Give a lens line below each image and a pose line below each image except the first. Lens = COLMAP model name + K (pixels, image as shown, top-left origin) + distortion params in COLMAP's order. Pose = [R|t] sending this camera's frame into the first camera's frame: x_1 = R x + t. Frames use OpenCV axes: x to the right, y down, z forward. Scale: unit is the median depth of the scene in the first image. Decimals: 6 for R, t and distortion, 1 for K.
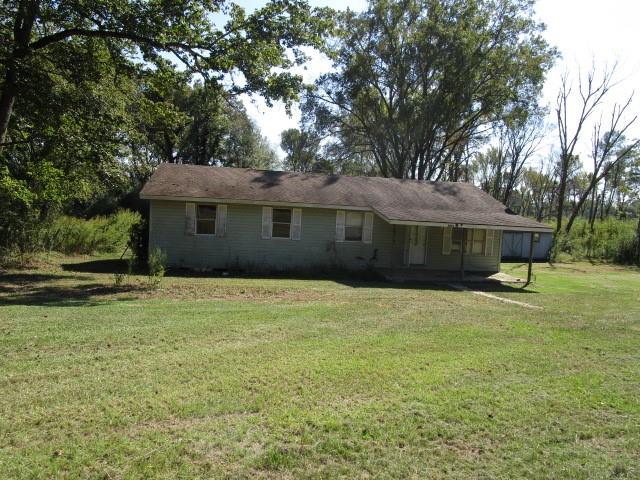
lens RADIAL K [[471.6, 0, 320.0], [0, 471.6, 240.0], [0, 0, 1]] dist [-0.004938, 0.001419]
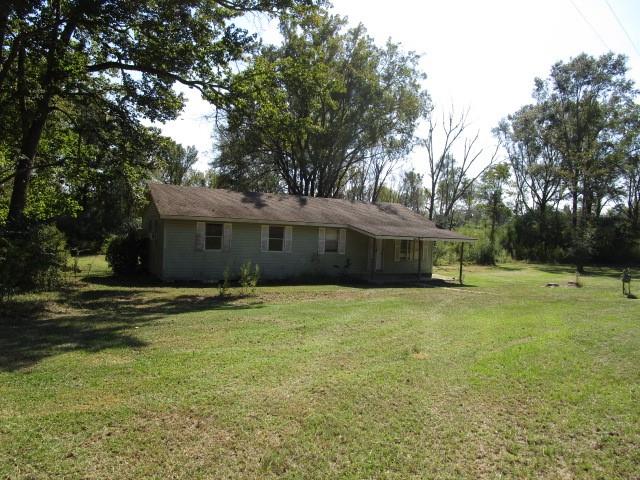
lens RADIAL K [[467.5, 0, 320.0], [0, 467.5, 240.0], [0, 0, 1]] dist [-0.036012, -0.000047]
pose [[0.947566, -0.016298, 0.319145, -0.334880], [0.022173, 0.999645, -0.014784, -0.012585], [-0.318790, 0.021085, 0.947591, -0.120871]]
